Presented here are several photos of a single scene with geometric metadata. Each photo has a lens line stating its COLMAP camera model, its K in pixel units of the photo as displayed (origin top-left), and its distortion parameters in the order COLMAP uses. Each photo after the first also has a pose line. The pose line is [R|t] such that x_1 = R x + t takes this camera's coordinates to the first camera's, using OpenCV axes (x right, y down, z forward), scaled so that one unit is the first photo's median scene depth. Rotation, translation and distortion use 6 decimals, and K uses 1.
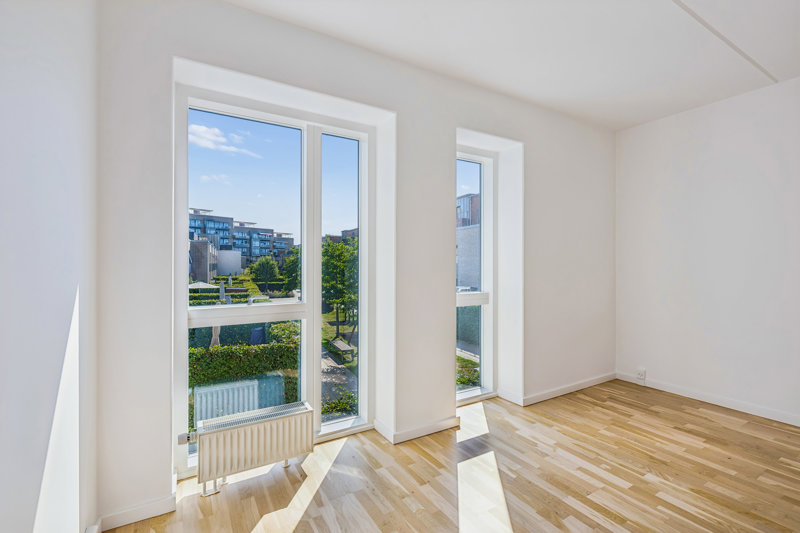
lens RADIAL K [[364.7, 0, 400.0], [0, 364.7, 266.5], [0, 0, 1]] dist [0.000565, -0.000259]
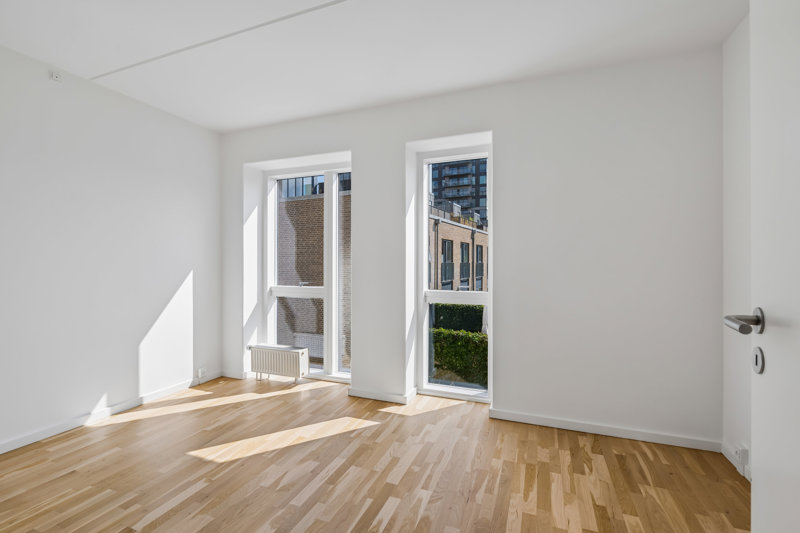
lens RADIAL K [[356.9, 0, 400.0], [0, 356.9, 266.5], [0, 0, 1]] dist [0.000782, -0.000479]
pose [[0.604960, 0.003455, -0.796248, 1.062576], [-0.006160, 0.999981, -0.000341, 0.002331], [0.796232, 0.005111, 0.604970, 0.309602]]
